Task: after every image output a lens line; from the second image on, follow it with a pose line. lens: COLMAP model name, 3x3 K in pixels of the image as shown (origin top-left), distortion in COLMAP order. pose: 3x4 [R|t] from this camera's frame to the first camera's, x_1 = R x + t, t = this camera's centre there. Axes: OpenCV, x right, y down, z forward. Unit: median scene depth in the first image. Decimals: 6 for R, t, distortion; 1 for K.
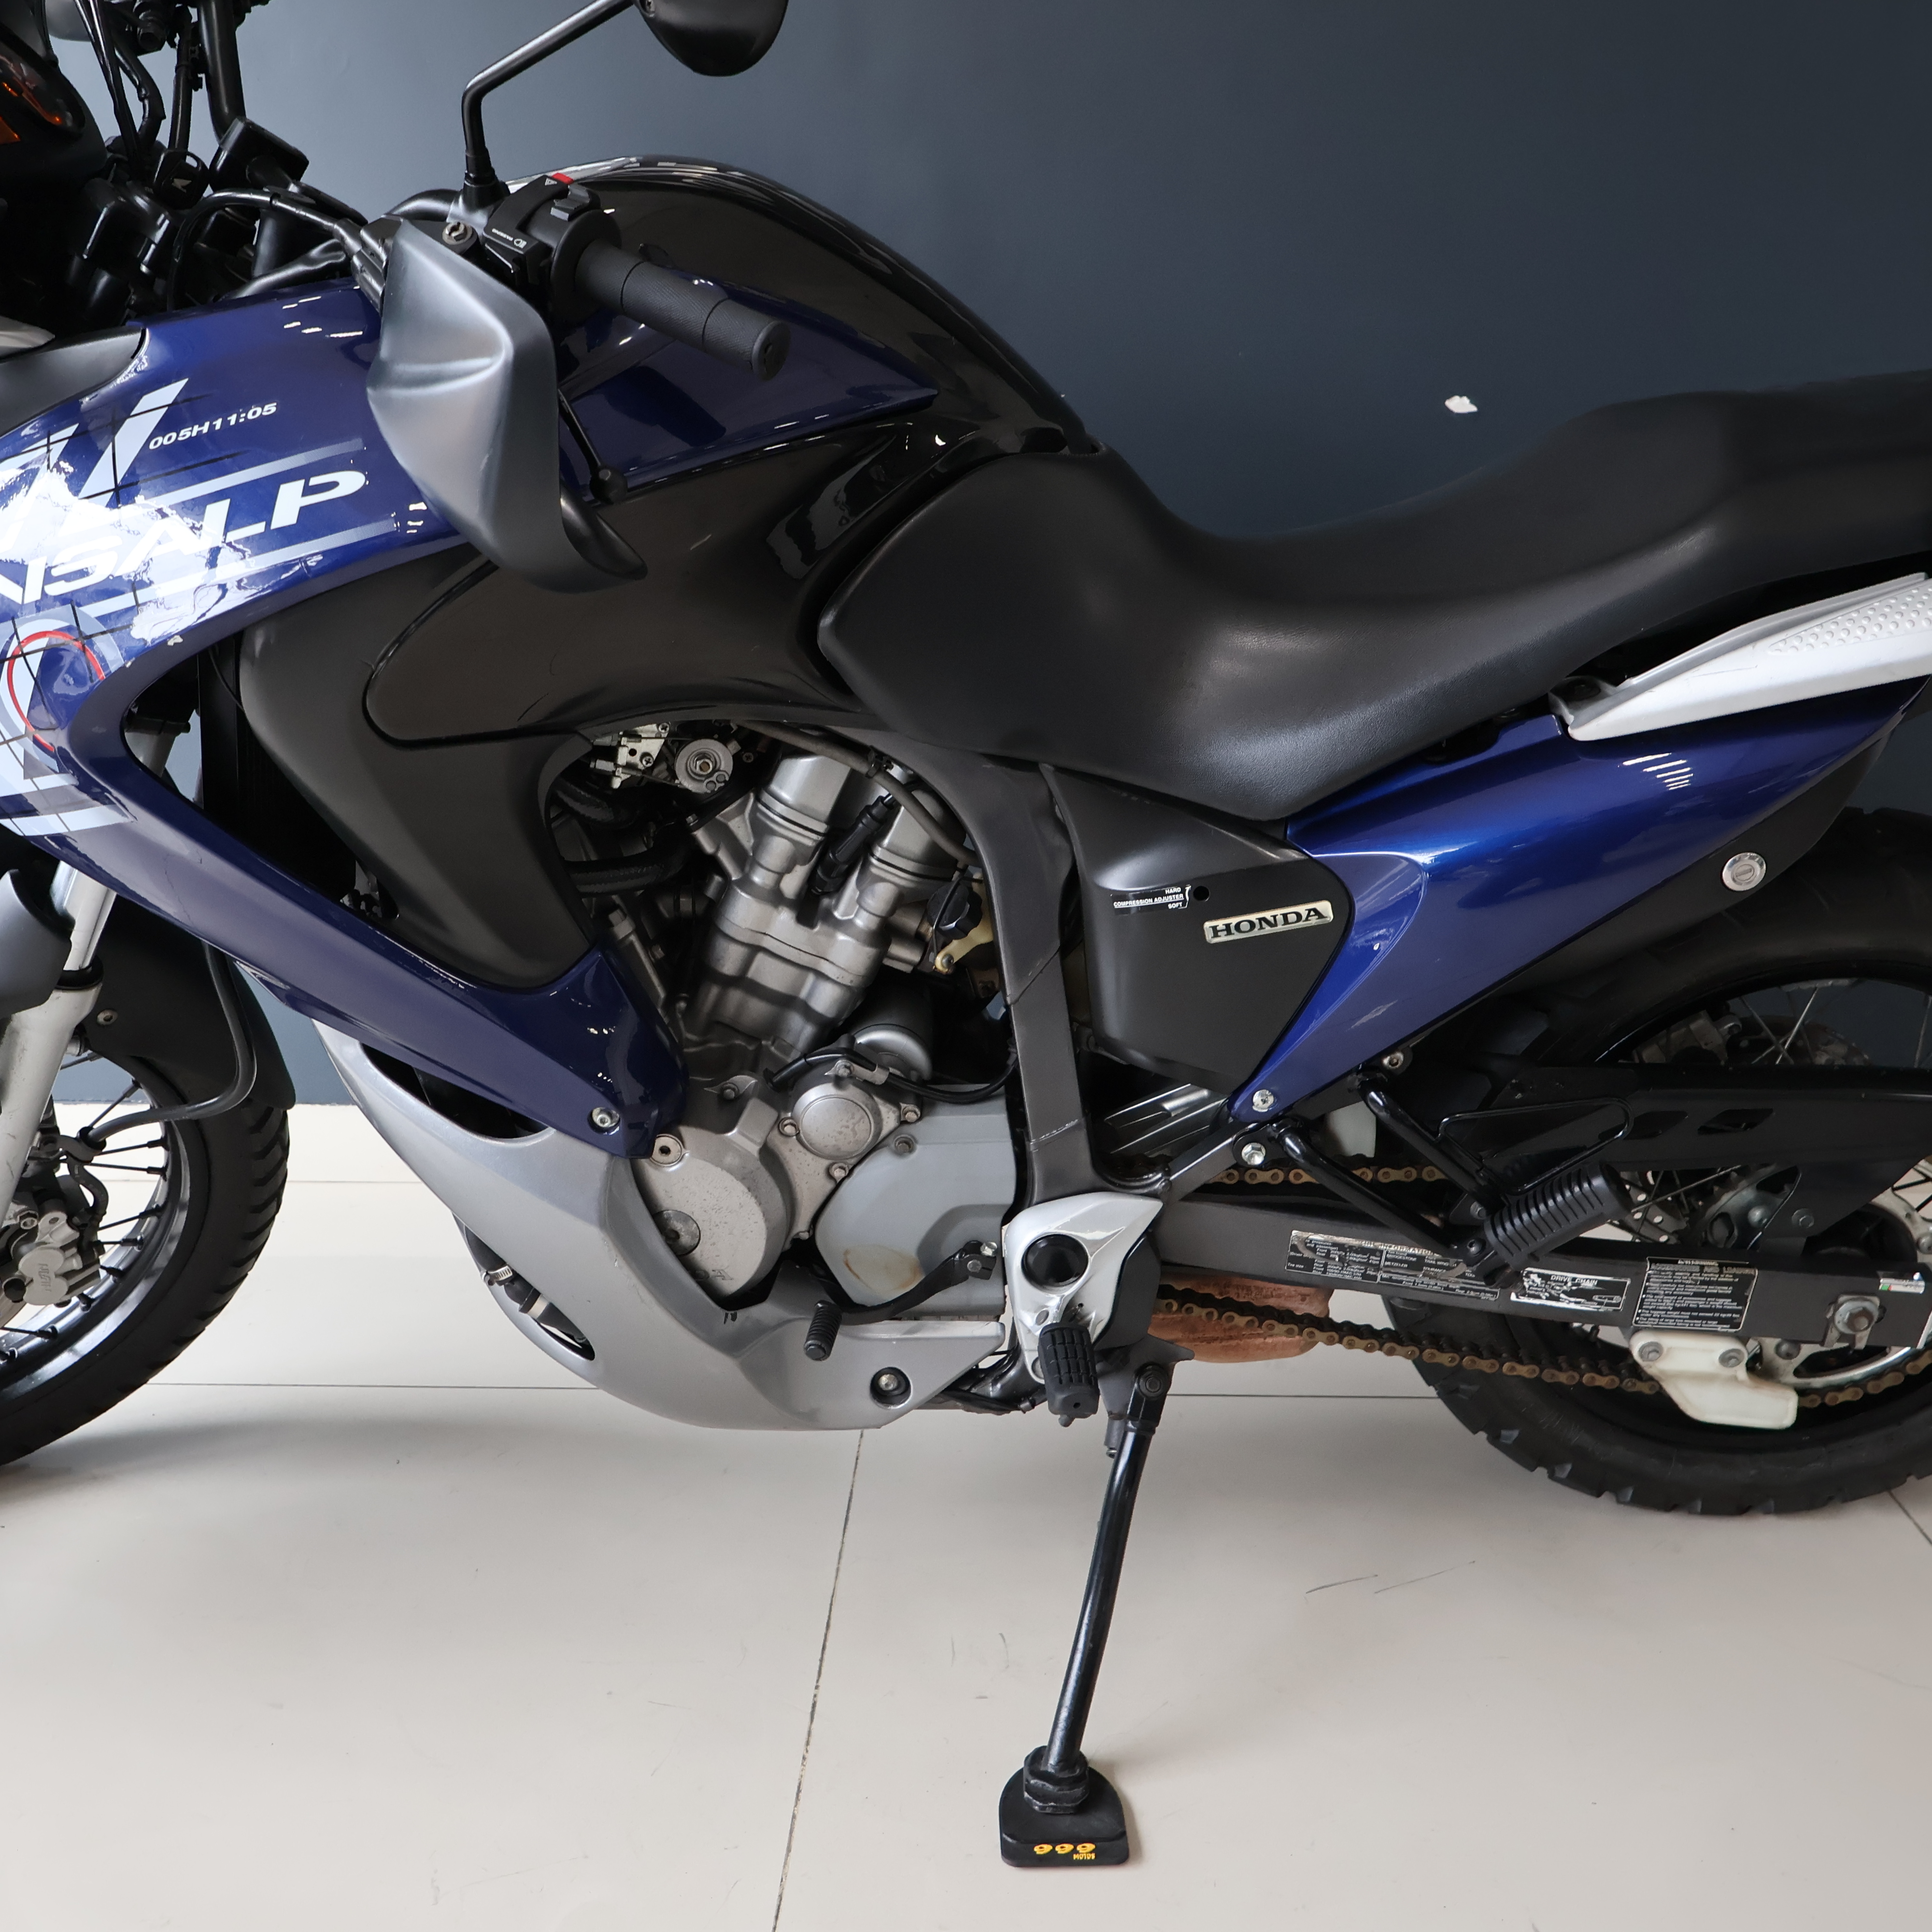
lens RADIAL K [[1874.5, 0, 966.8], [0, 1874.5, 959.6], [0, 0, 1]] dist [0.004824, -0.006574]
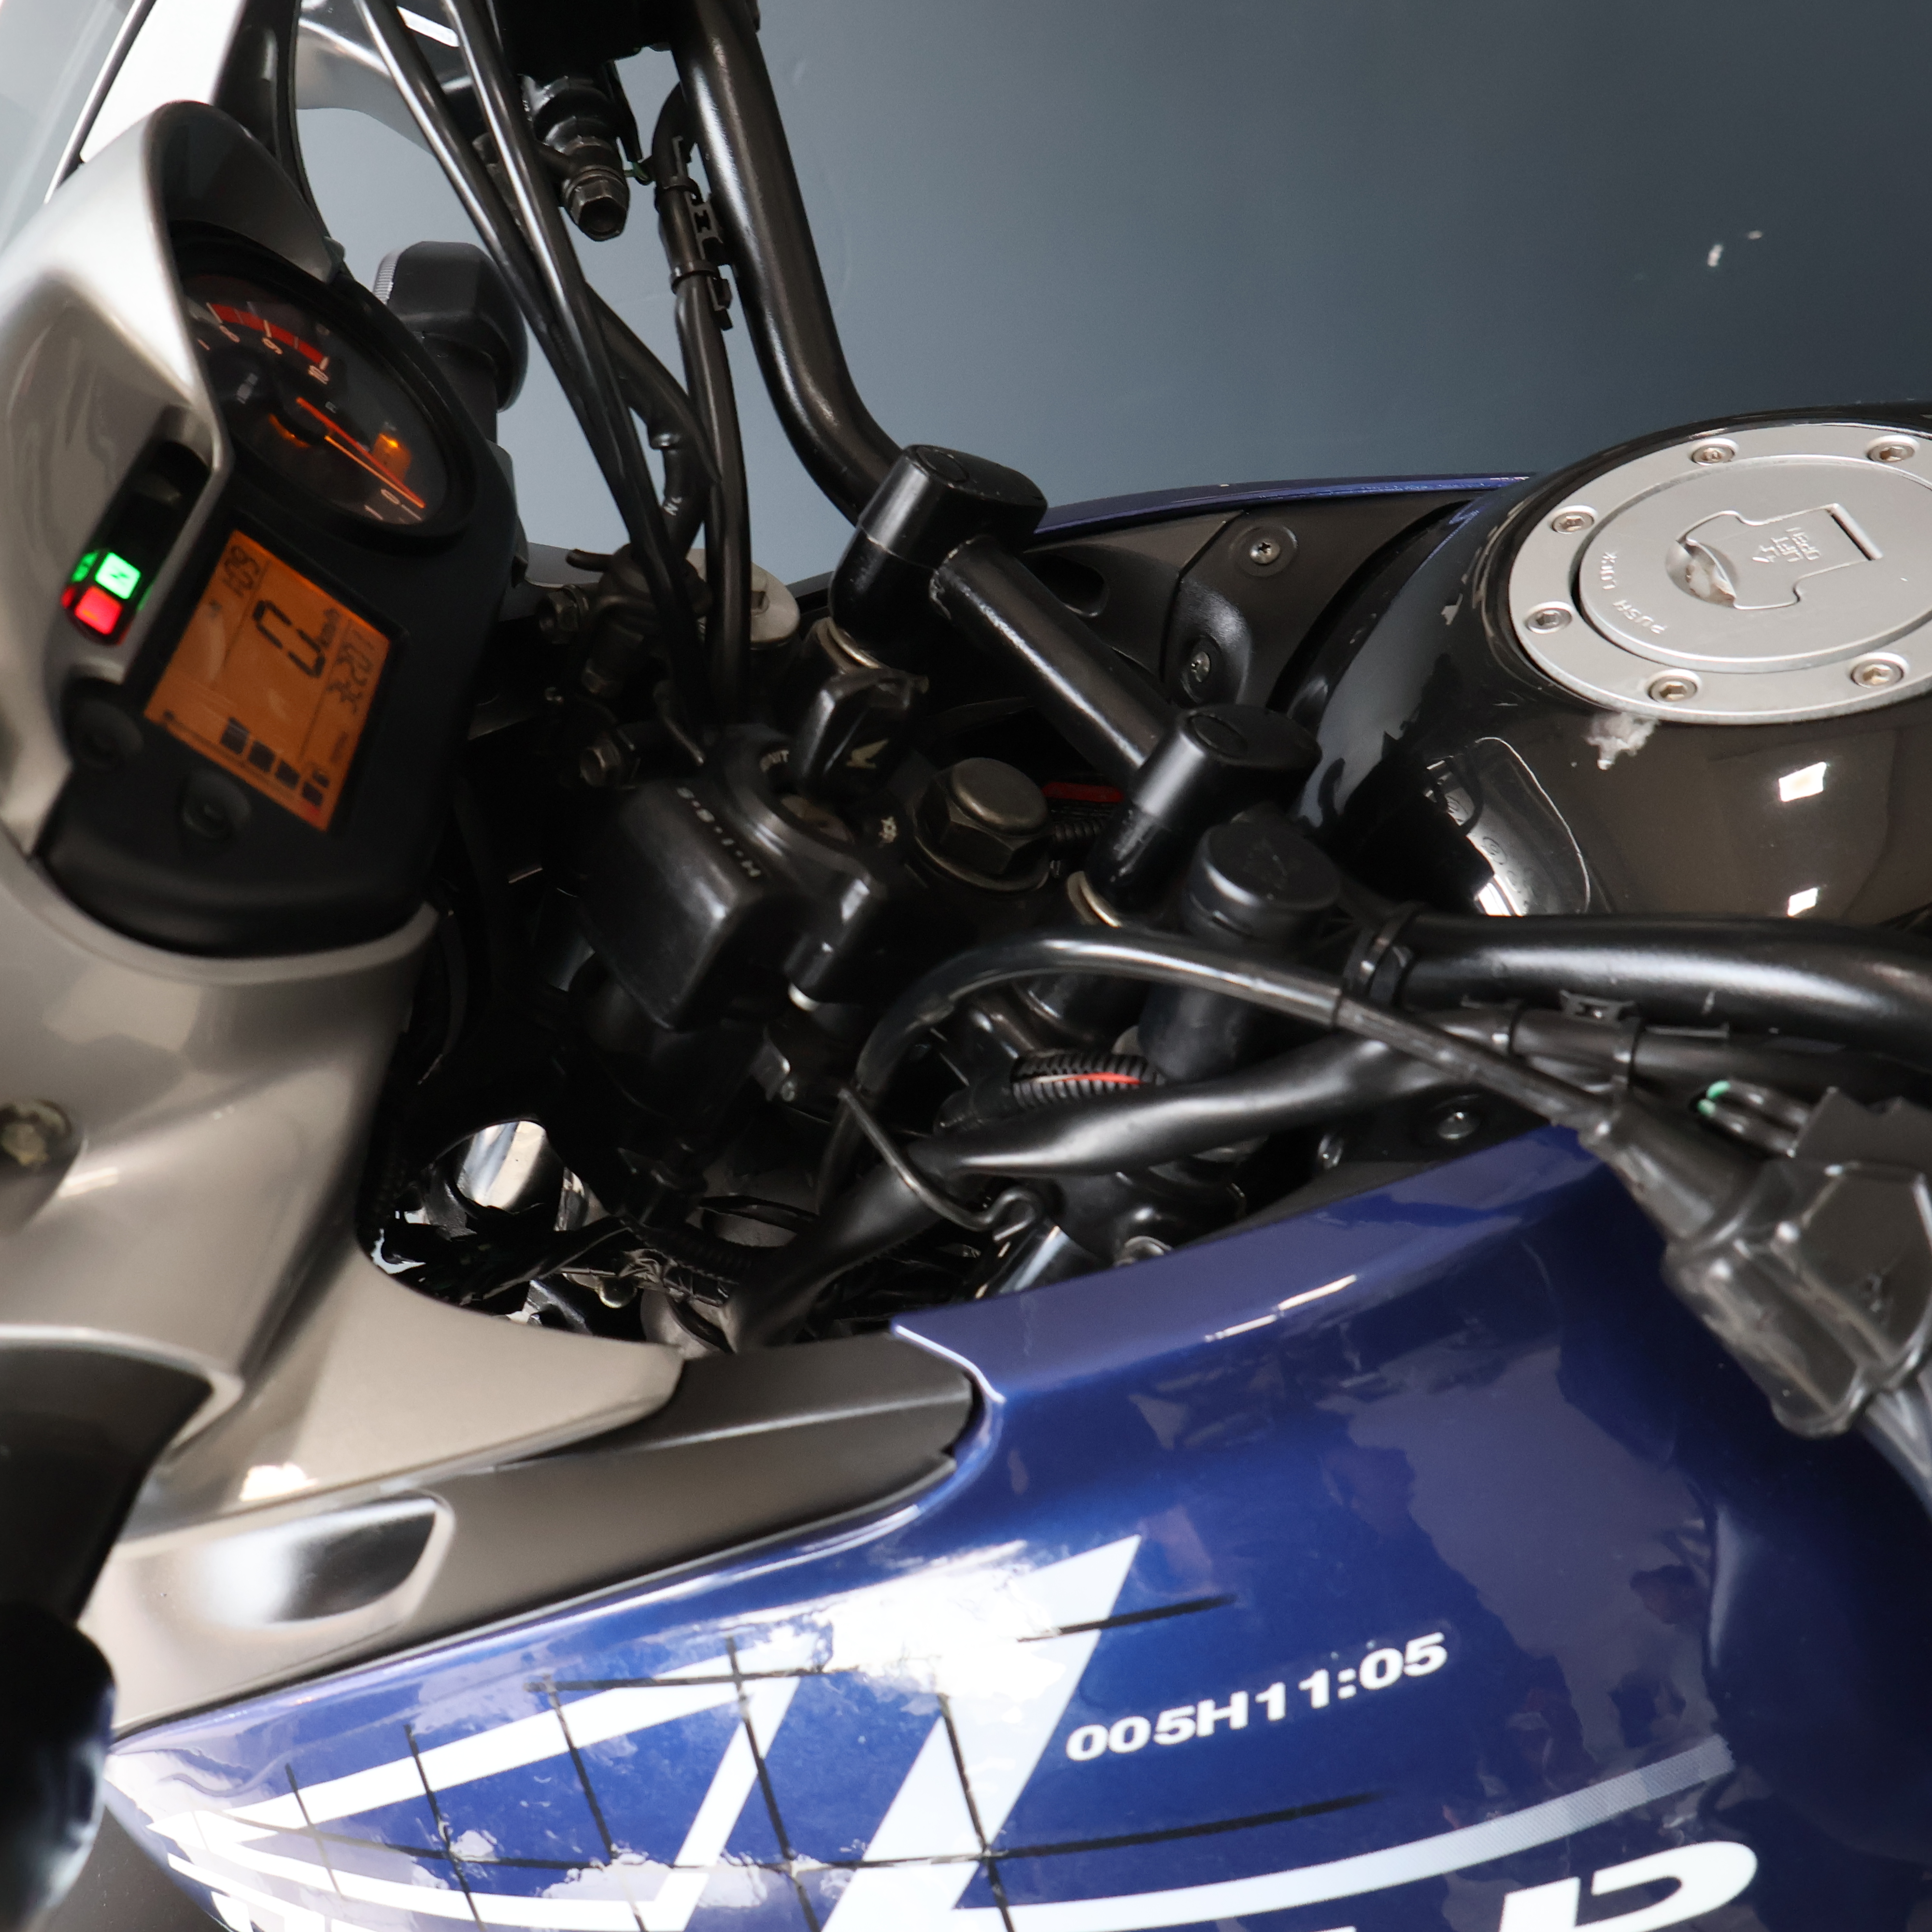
lens RADIAL K [[1902.4, 0, 968.8], [0, 1902.4, 943.1], [0, 0, 1]] dist [-0.001013, 0.003142]
pose [[0.994793, -0.098294, -0.026946, -0.338456], [0.101884, 0.966160, 0.236969, -0.399128], [0.002741, -0.238481, 0.971143, 0.542586]]
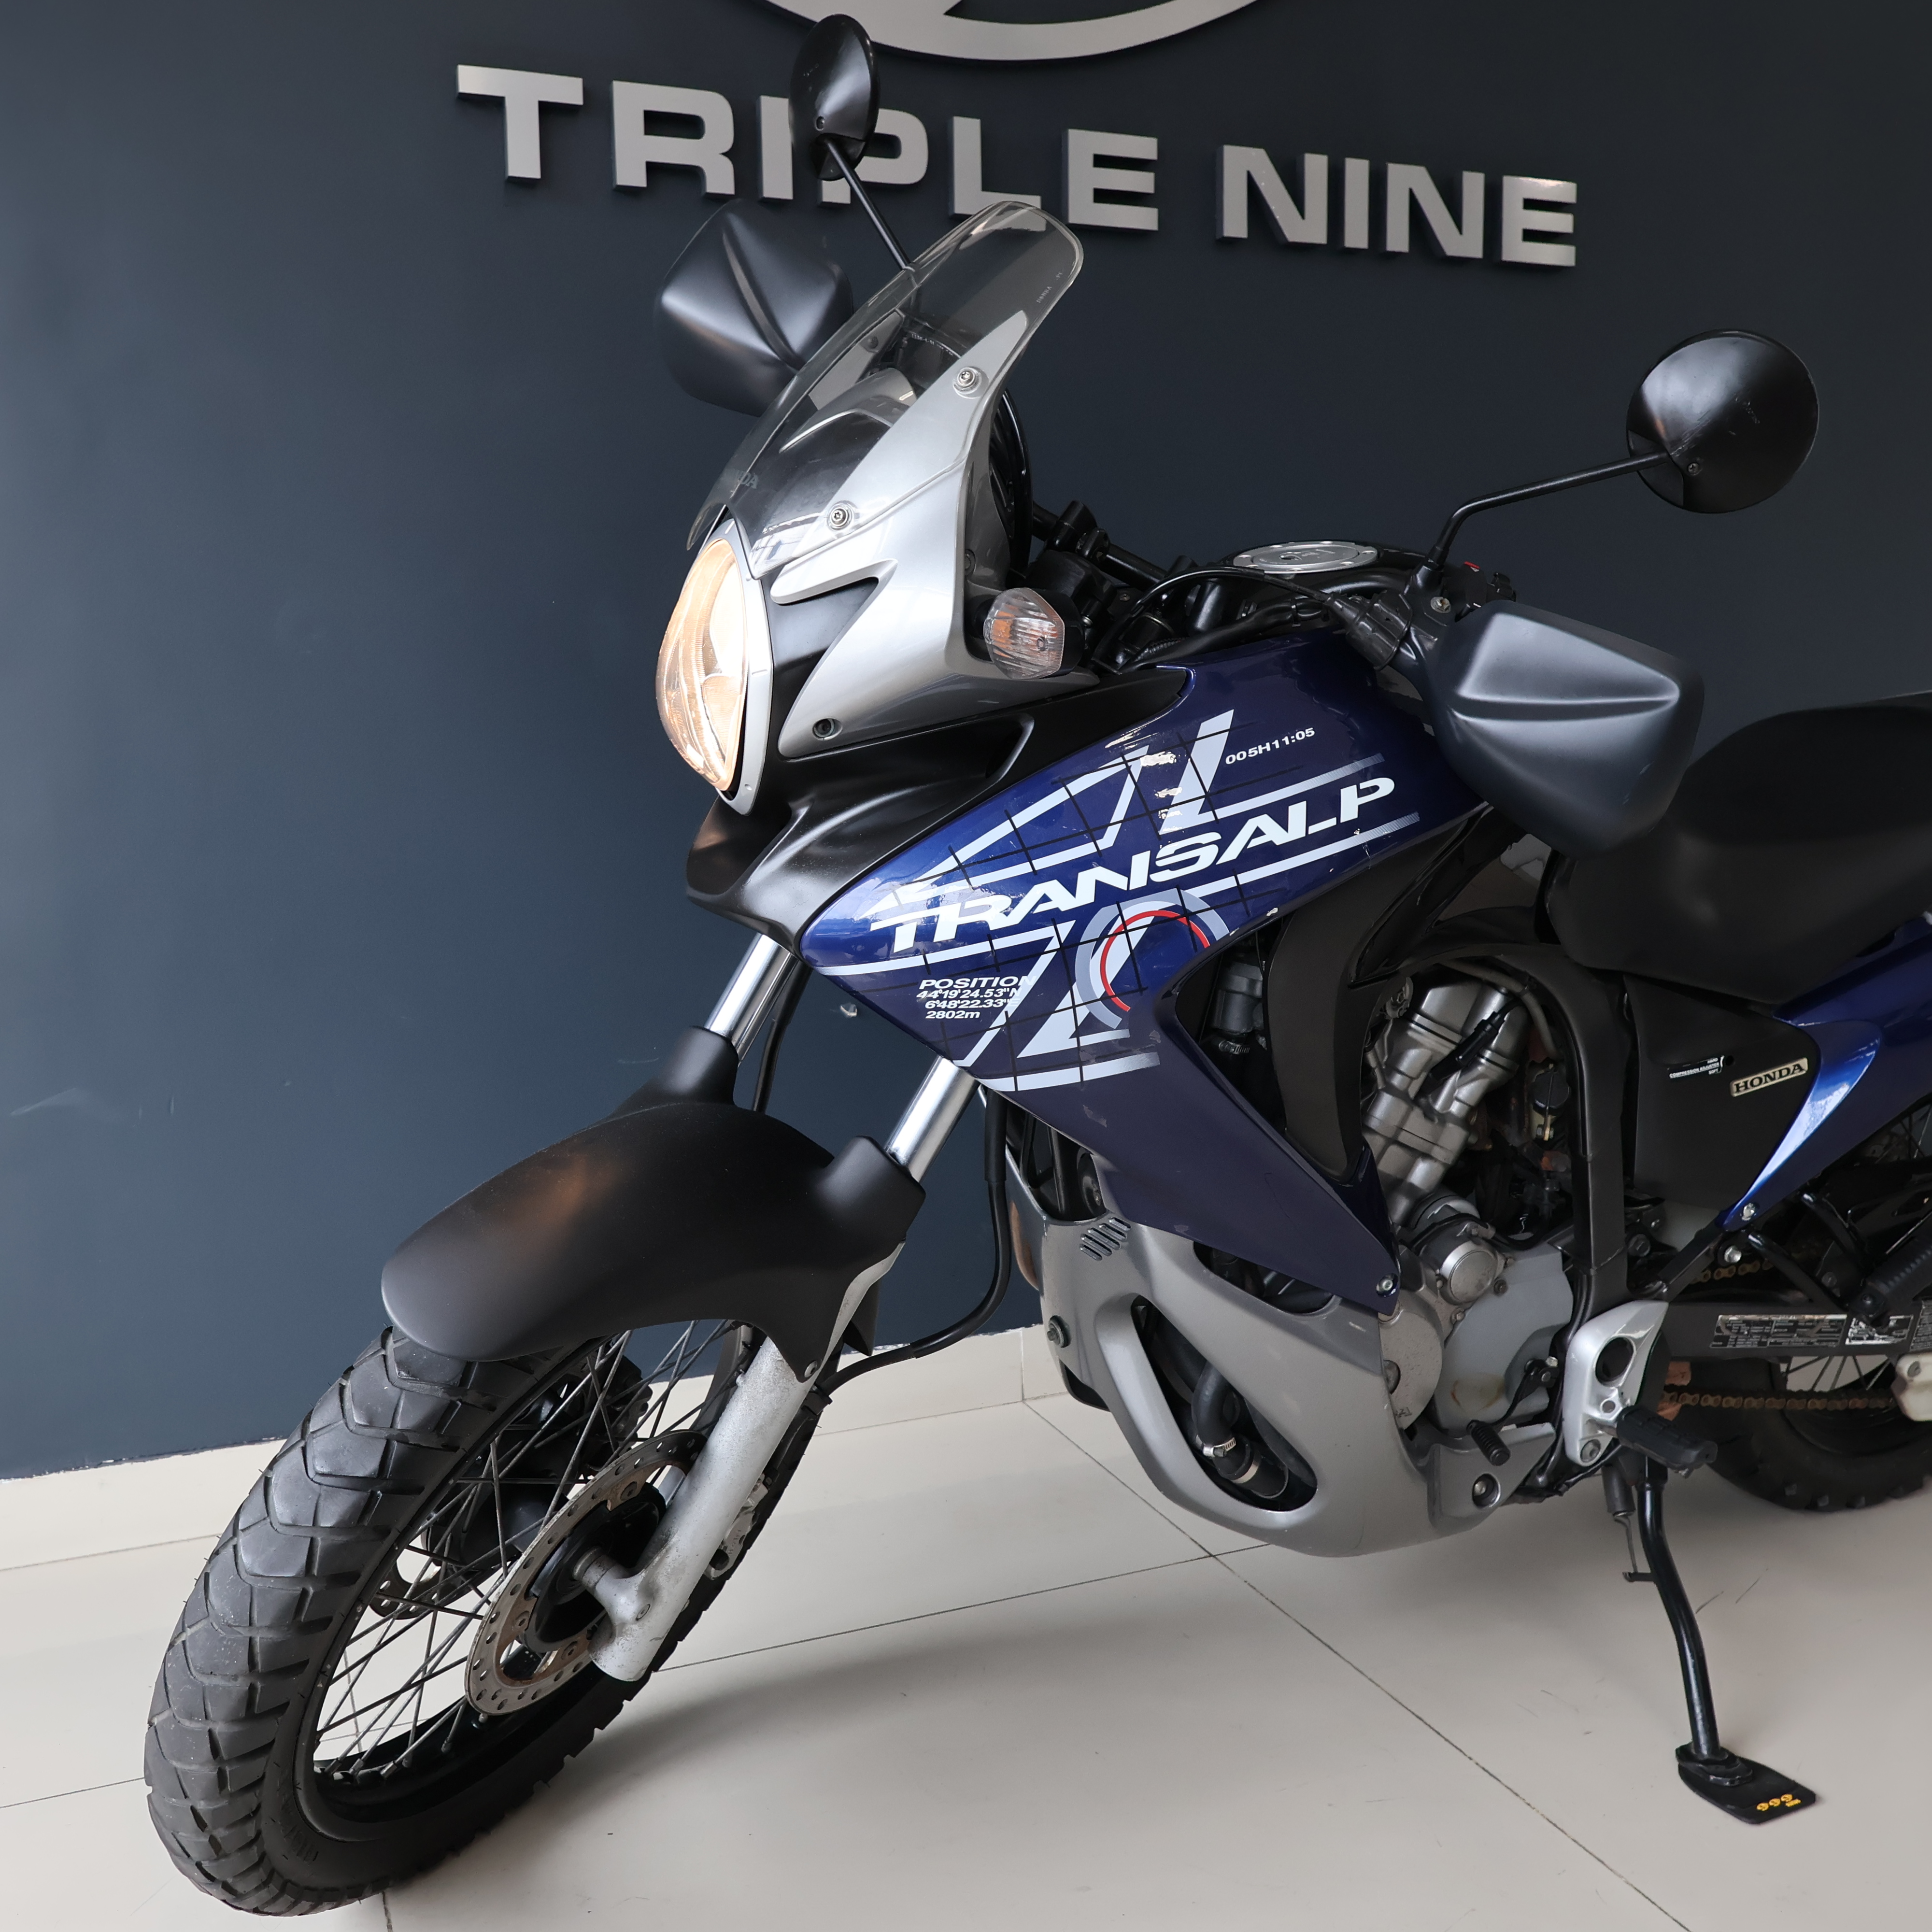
lens RADIAL K [[1874.5, 0, 966.8], [0, 1874.5, 959.6], [0, 0, 1]] dist [0.004824, -0.006574]
pose [[0.911587, -0.061646, 0.406458, -0.878440], [0.120503, 0.985334, -0.120815, -0.008941], [-0.393049, 0.159113, 0.905646, -0.041370]]
